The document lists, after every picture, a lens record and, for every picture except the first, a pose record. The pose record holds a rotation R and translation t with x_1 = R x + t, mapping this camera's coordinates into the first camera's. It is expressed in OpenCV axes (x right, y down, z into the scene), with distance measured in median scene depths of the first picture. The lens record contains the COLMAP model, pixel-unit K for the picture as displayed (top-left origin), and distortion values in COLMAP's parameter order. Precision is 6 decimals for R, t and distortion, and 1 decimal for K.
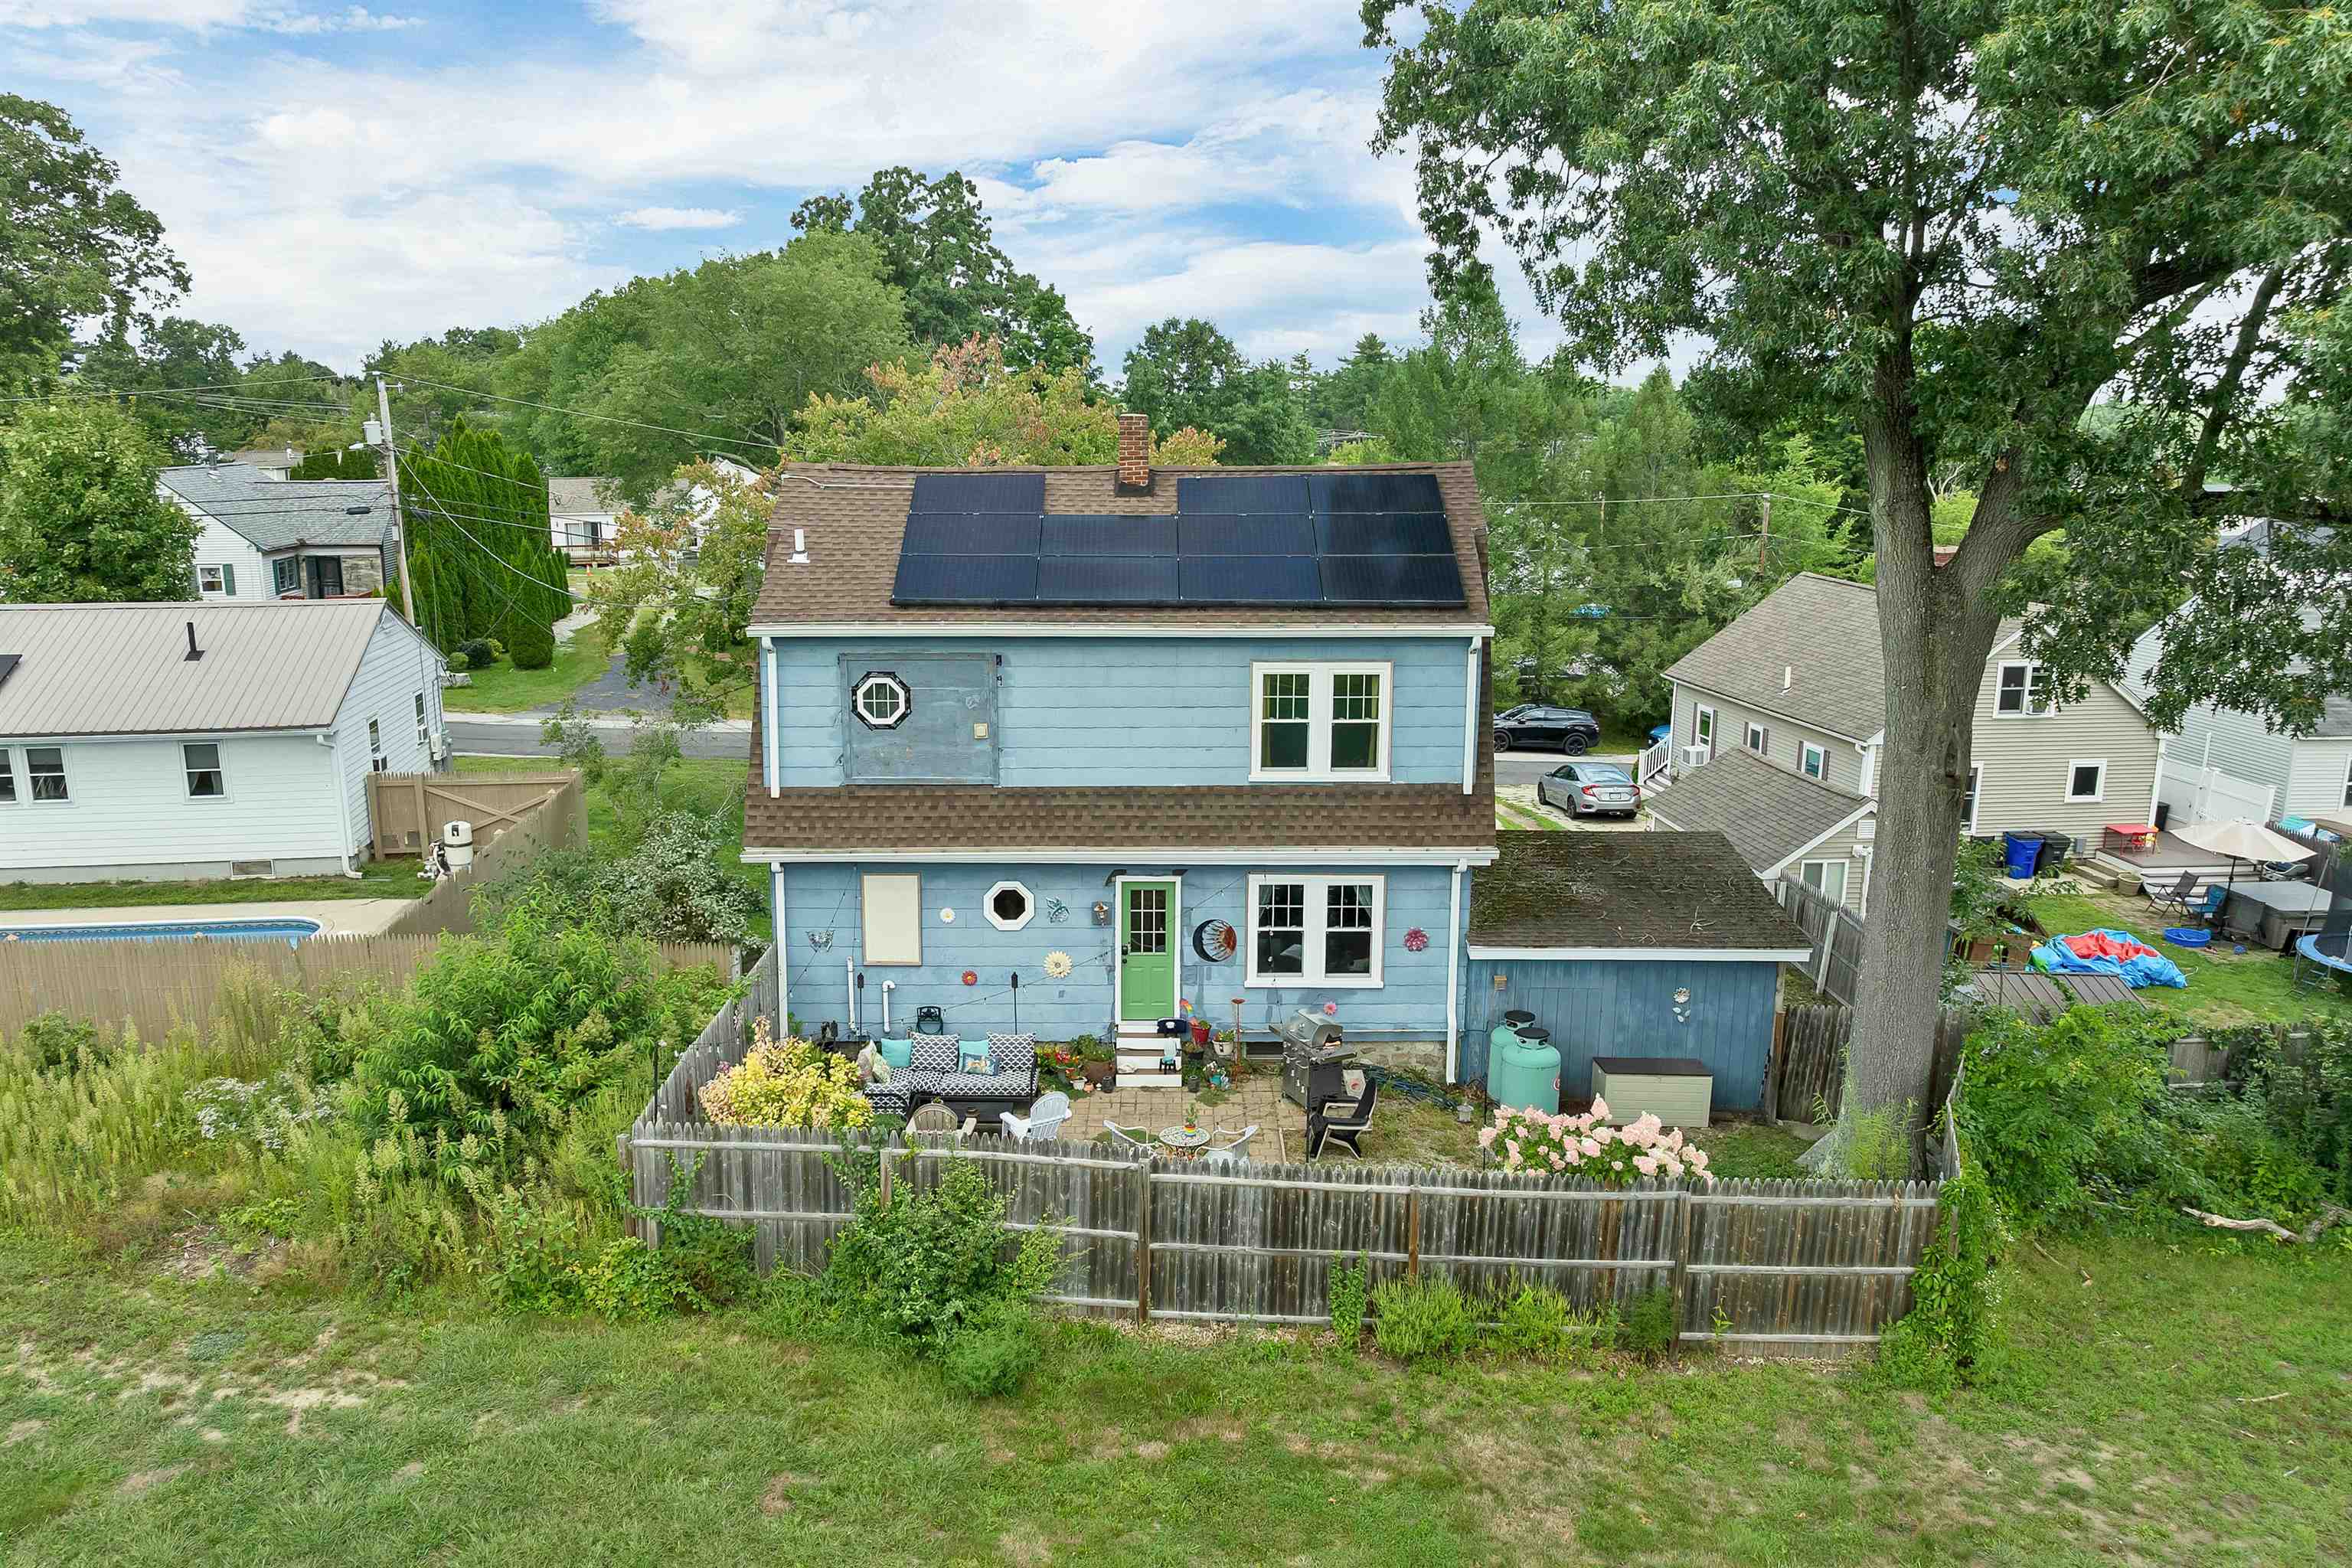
lens RADIAL K [[1699.8, 0, 1159.1], [0, 1699.8, 803.8], [0, 0, 1]] dist [-0.032703, -0.005522]
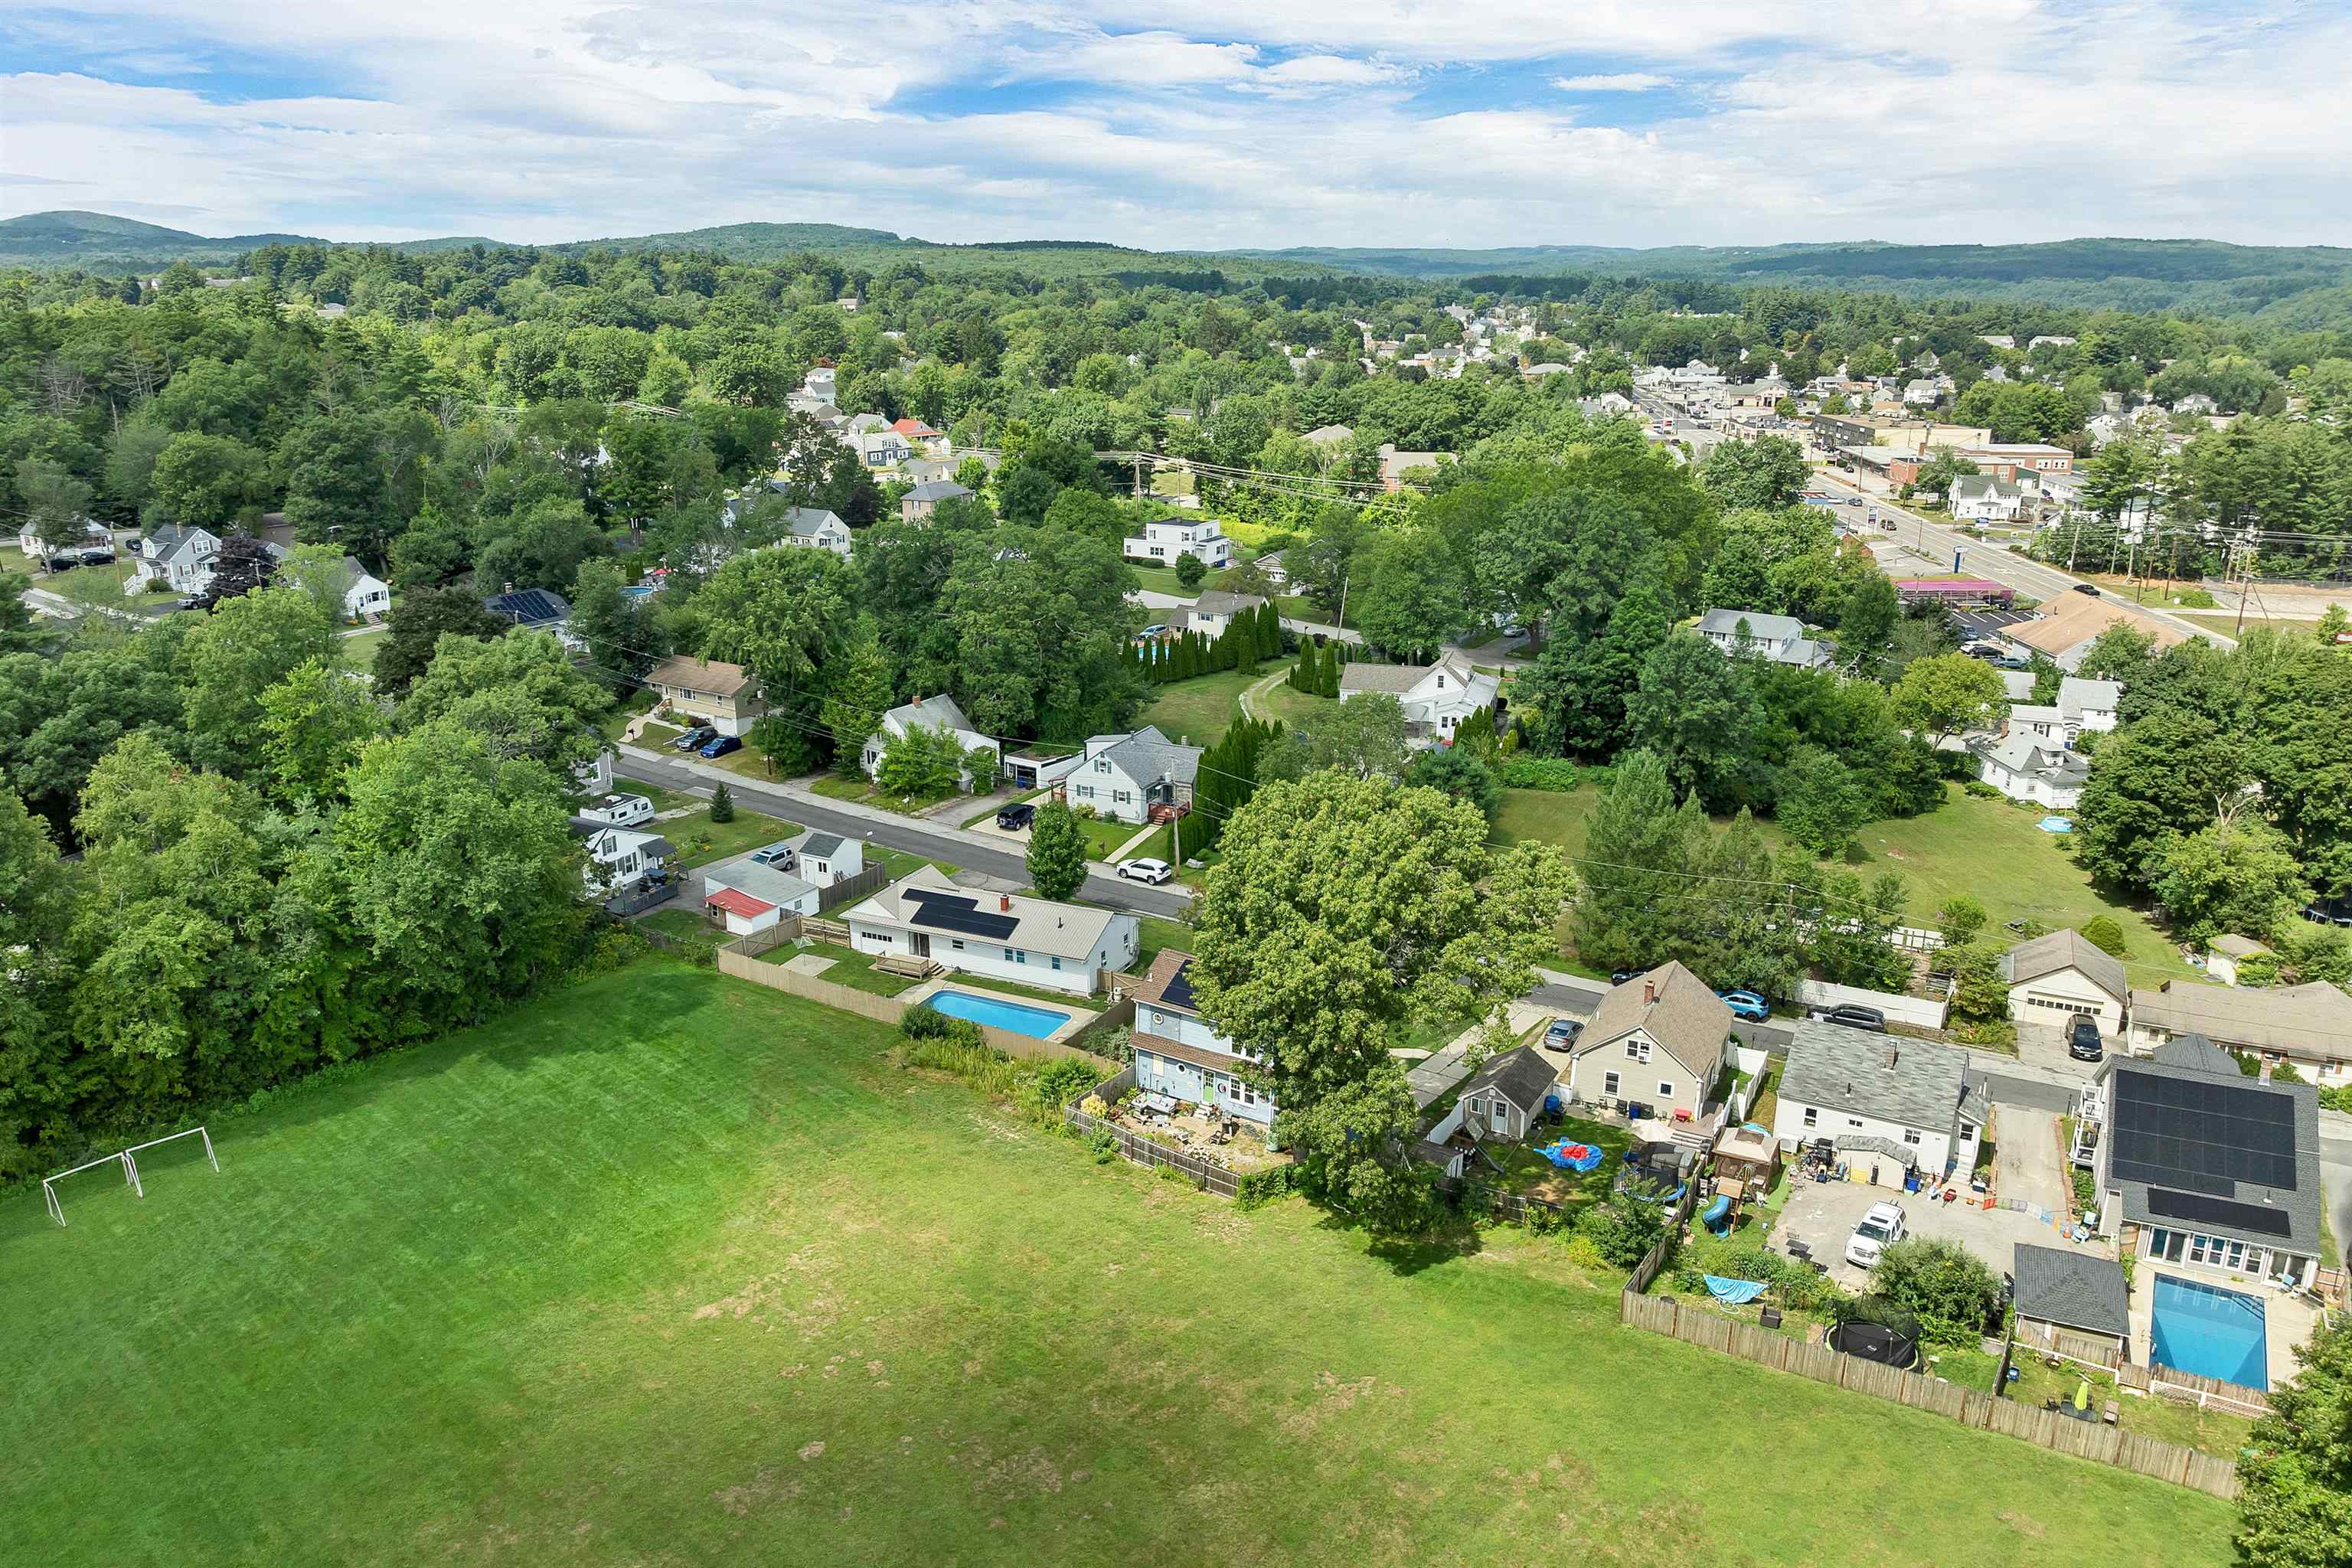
lens RADIAL K [[1713.3, 0, 1176.0], [0, 1713.3, 784.0], [0, 0, 1]] dist [-0.028381, -0.008218]
pose [[0.829852, 0.153236, -0.536531, 2.148229], [-0.116158, 0.987928, 0.102495, -1.110980], [0.545760, -0.022733, 0.837633, -2.662184]]
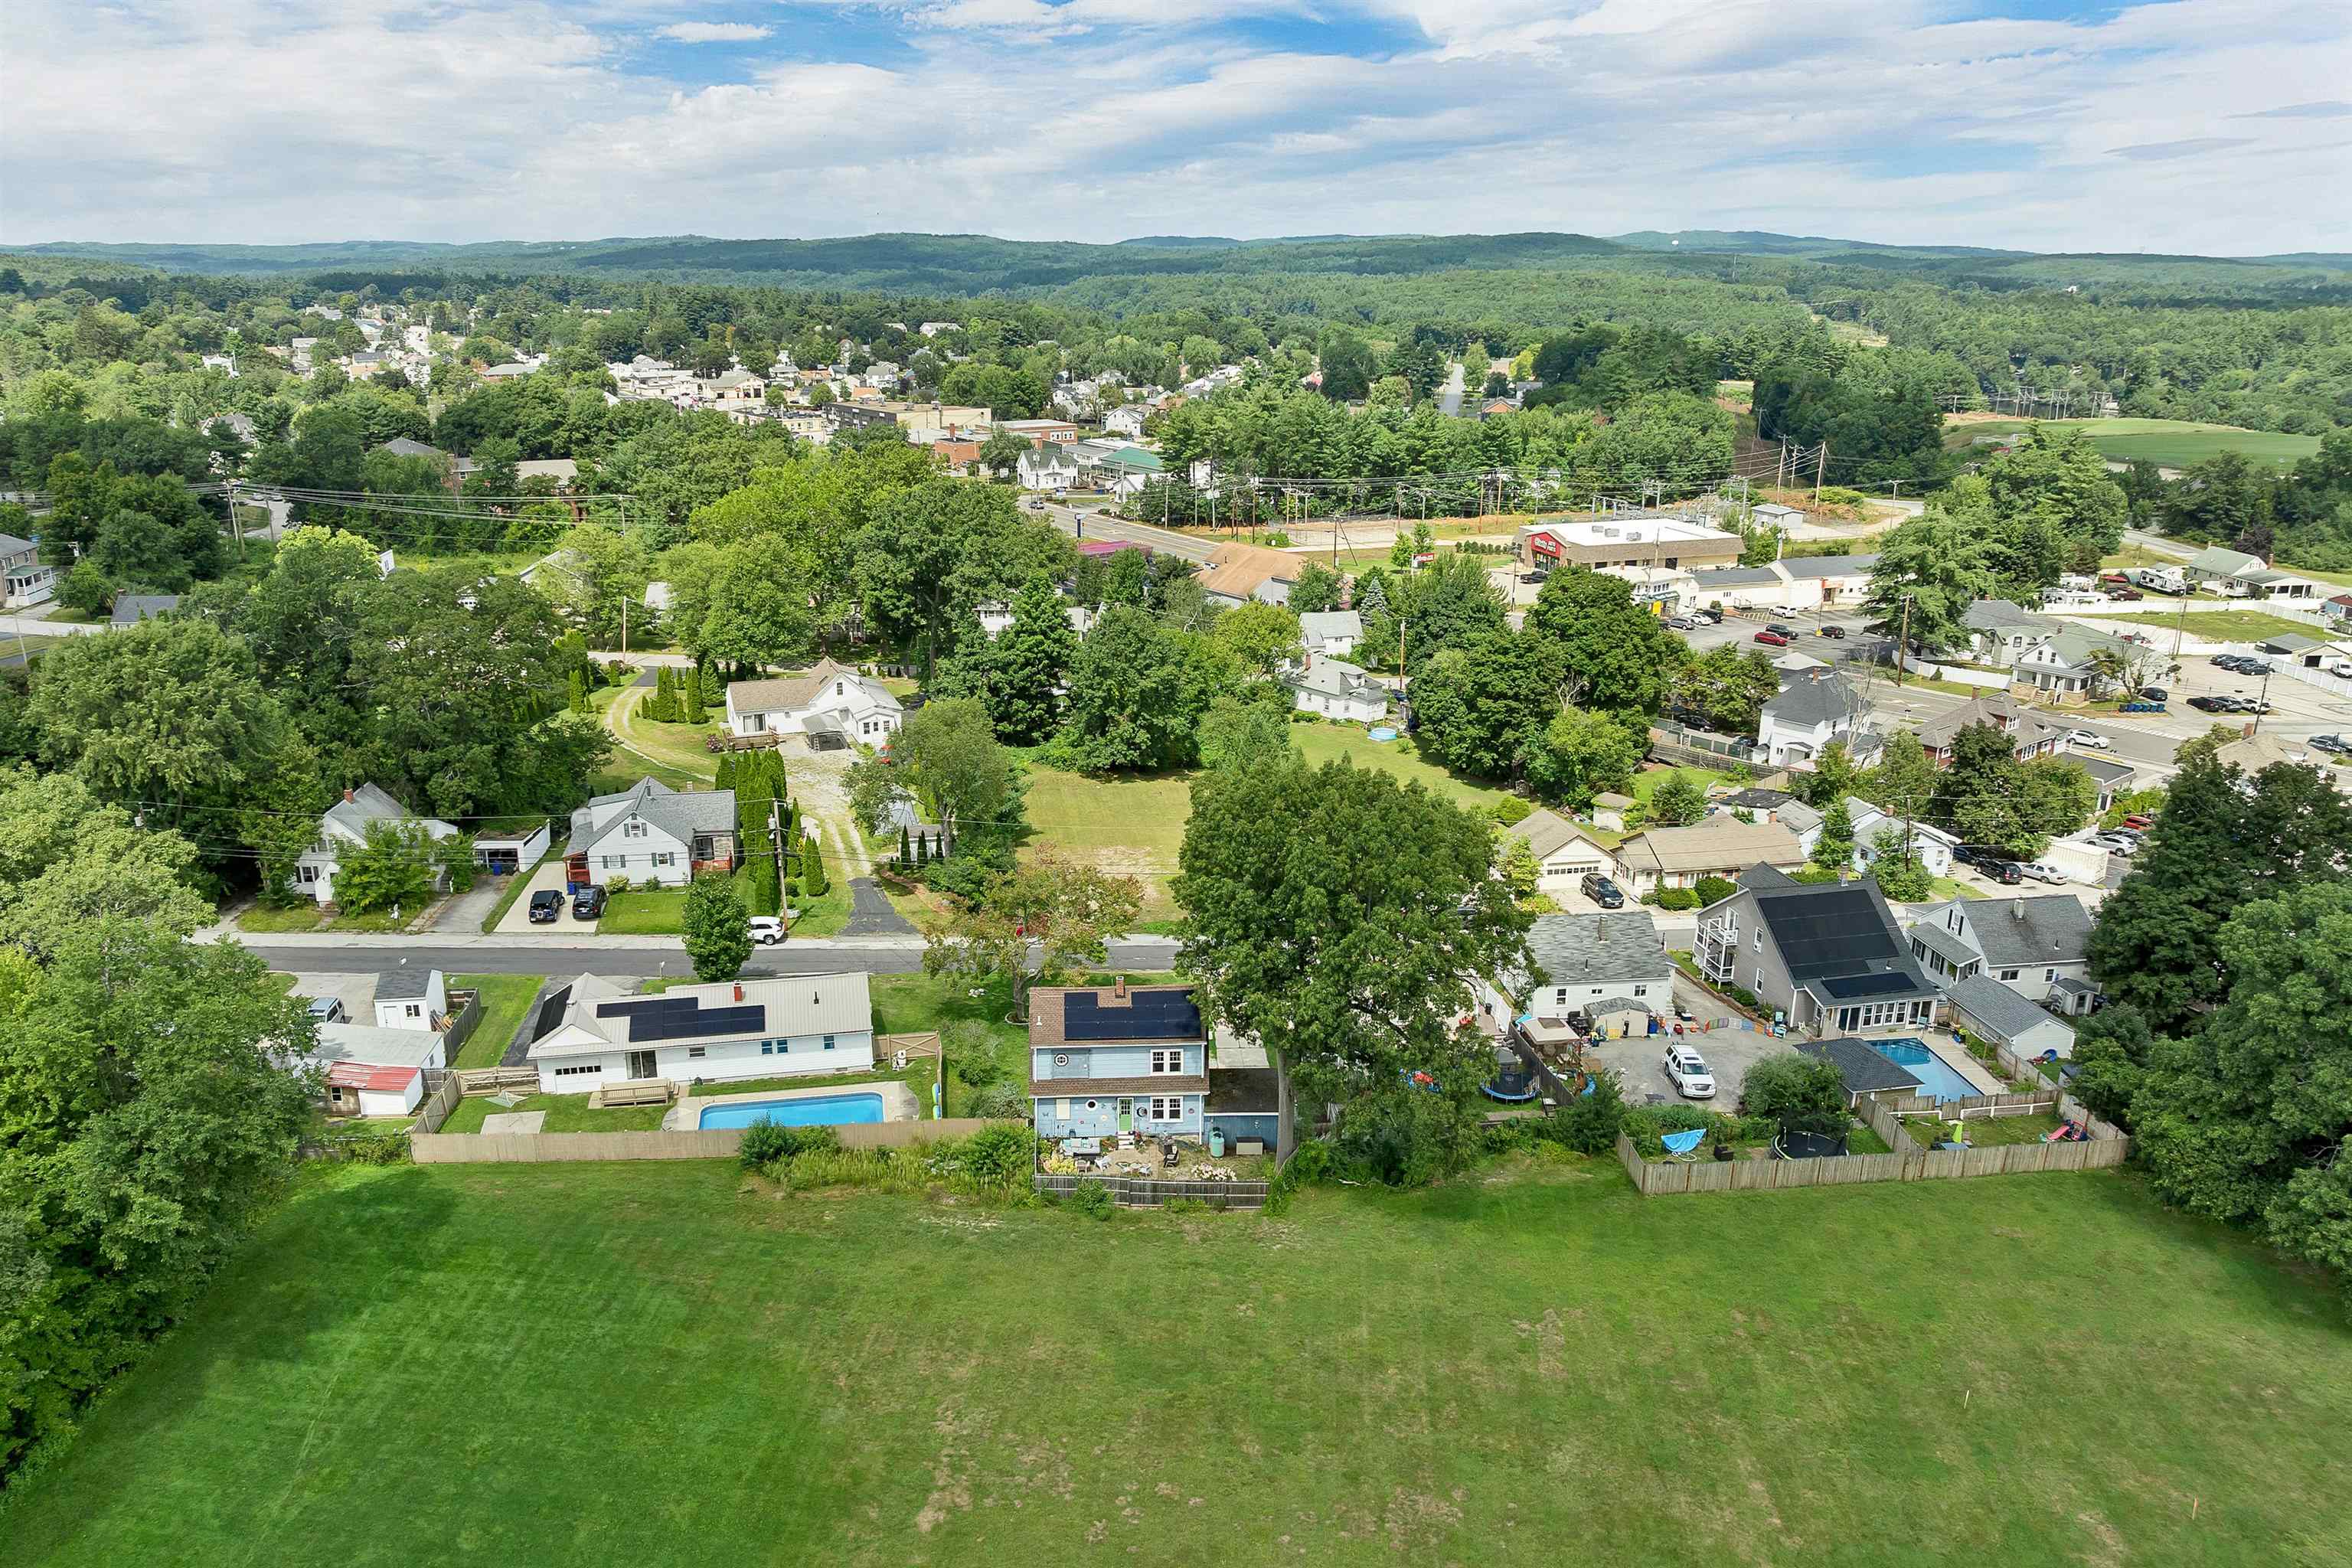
lens RADIAL K [[1699.8, 0, 1159.1], [0, 1699.8, 803.8], [0, 0, 1]] dist [-0.032703, -0.005522]
pose [[0.999038, -0.014382, 0.041431, -0.086427], [0.010820, 0.996325, 0.084970, -1.025614], [-0.042501, -0.084440, 0.995522, -3.066565]]
